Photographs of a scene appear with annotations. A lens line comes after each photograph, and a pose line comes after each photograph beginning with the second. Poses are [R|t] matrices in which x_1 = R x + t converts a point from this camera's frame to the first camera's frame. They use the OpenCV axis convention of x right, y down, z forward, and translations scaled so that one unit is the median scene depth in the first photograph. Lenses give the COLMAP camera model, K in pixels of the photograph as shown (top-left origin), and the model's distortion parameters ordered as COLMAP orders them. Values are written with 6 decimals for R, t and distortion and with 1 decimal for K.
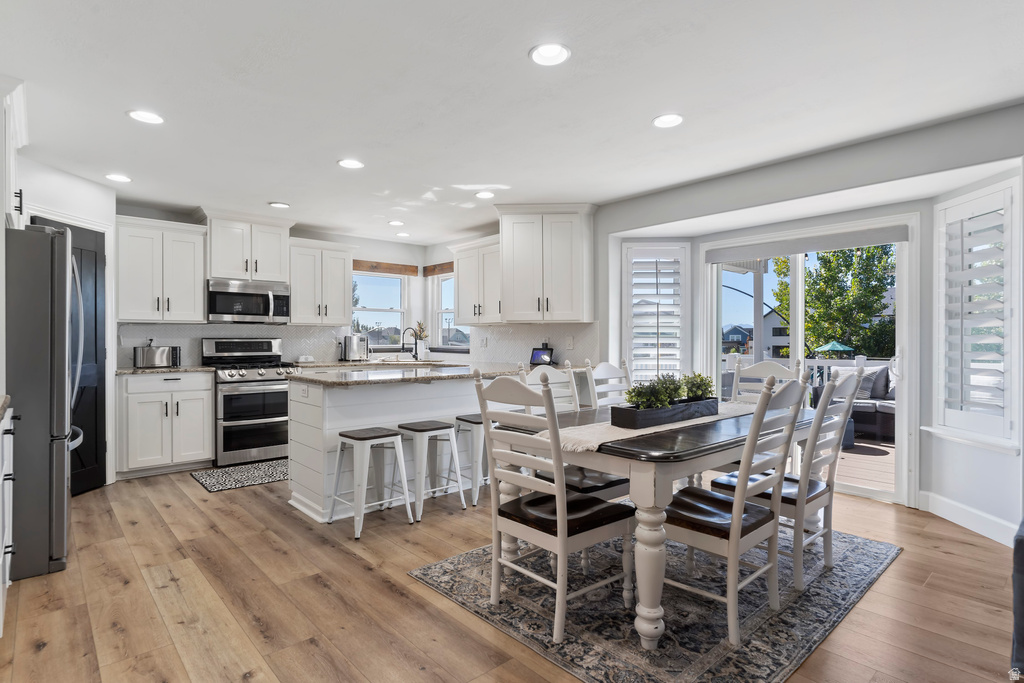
lens RADIAL K [[529.6, 0, 506.8], [0, 529.6, 344.7], [0, 0, 1]] dist [-0.003529, -0.000964]
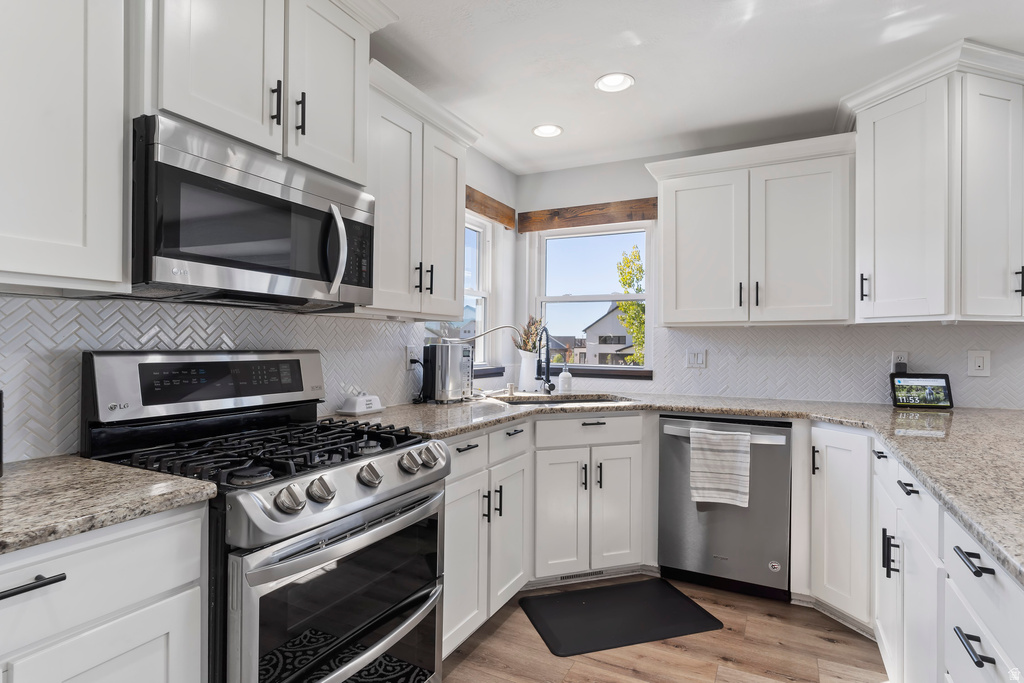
lens RADIAL K [[529.6, 0, 506.8], [0, 529.6, 344.7], [0, 0, 1]] dist [-0.003529, -0.000964]
pose [[0.929078, 0.011332, 0.369710, -0.457899], [-0.007924, 0.999911, -0.010735, -0.013632], [-0.369799, 0.007044, 0.929085, 0.651929]]
